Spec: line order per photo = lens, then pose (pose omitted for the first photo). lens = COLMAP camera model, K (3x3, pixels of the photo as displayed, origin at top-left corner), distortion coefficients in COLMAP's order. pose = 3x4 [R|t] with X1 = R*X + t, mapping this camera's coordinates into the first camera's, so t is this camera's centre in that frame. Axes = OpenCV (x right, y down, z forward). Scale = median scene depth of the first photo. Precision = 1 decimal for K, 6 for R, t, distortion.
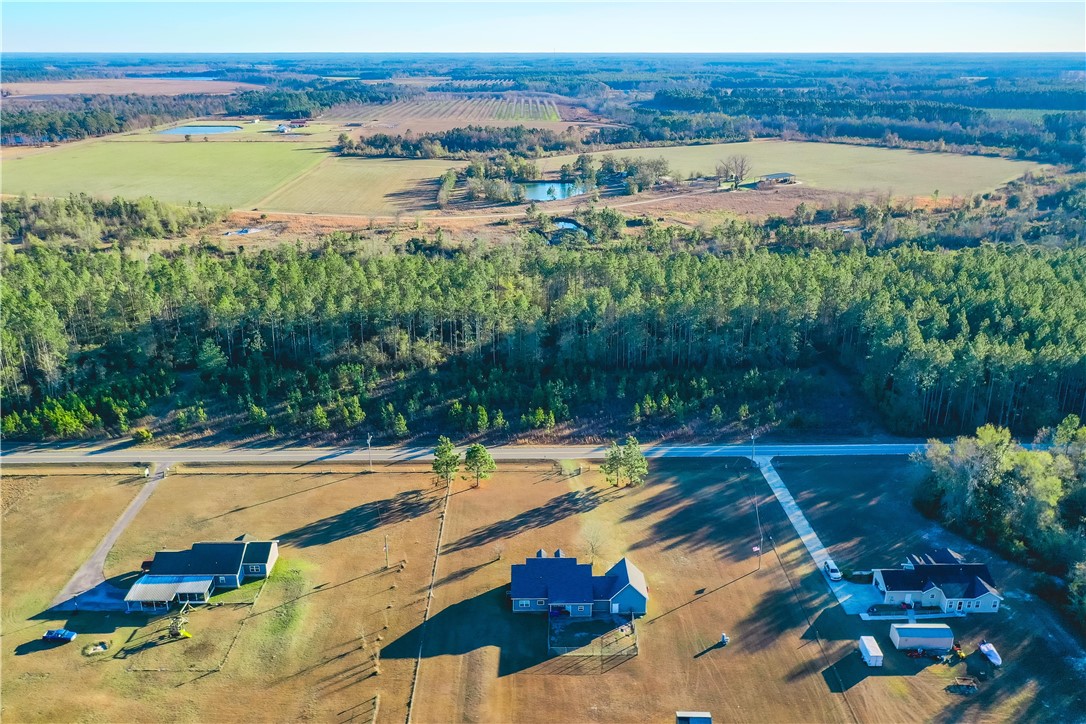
lens RADIAL K [[898.3, 0, 543.0], [0, 898.3, 362.0], [0, 0, 1]] dist [0.002829, 0.002819]
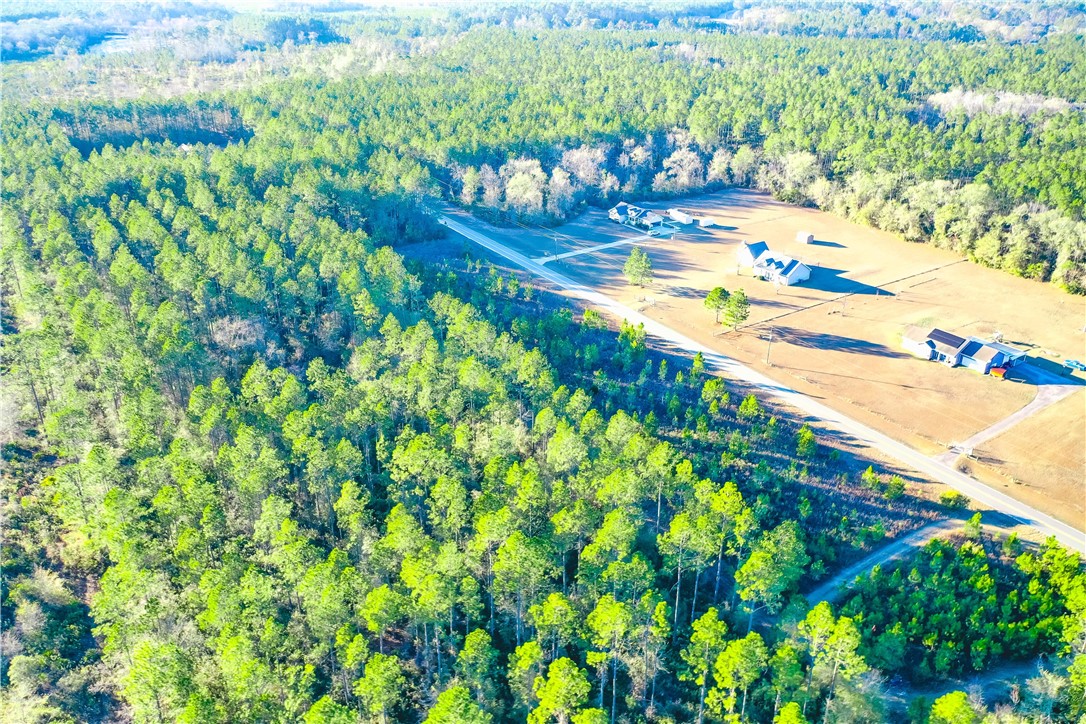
lens RADIAL K [[860.8, 0, 543.0], [0, 860.8, 362.0], [0, 0, 1]] dist [0.009217, 0.002490]
pose [[-0.556678, -0.362142, 0.747638, -0.790647], [0.273080, 0.770191, 0.576397, -0.525825], [-0.784562, 0.525032, -0.329855, 1.531850]]
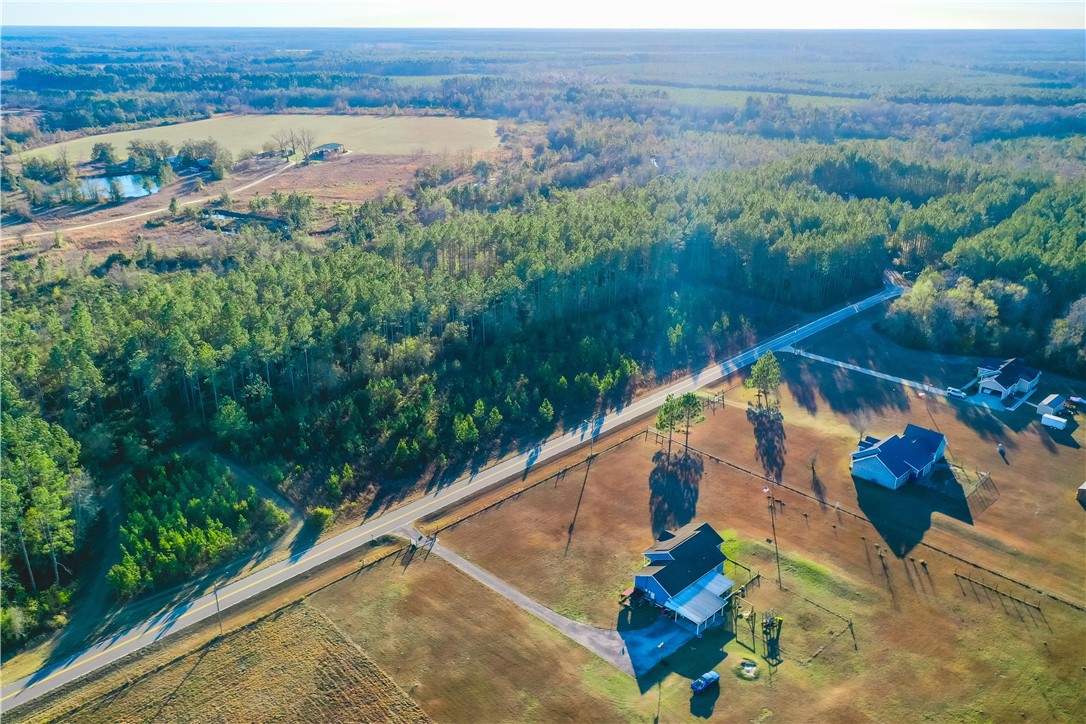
lens RADIAL K [[865.2, 0, 543.0], [0, 865.2, 362.0], [0, 0, 1]] dist [0.010649, 0.006822]
pose [[0.719364, -0.250579, 0.647862, -0.817595], [0.226407, 0.966317, 0.122356, -0.104433], [-0.656700, 0.058662, 0.751867, 0.317692]]
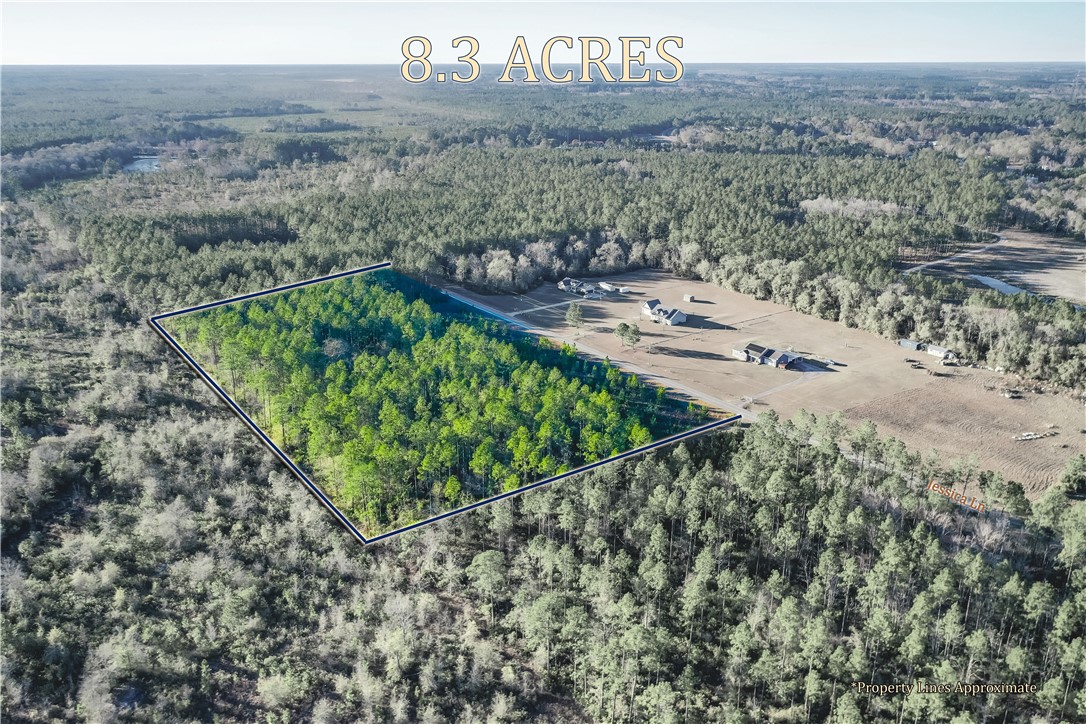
lens RADIAL K [[865.2, 0, 543.0], [0, 865.2, 362.0], [0, 0, 1]] dist [0.010649, 0.006822]
pose [[-0.589343, -0.266291, 0.762734, -1.342857], [0.269264, 0.825388, 0.496217, -0.766946], [-0.761690, 0.497819, -0.414734, 1.847021]]
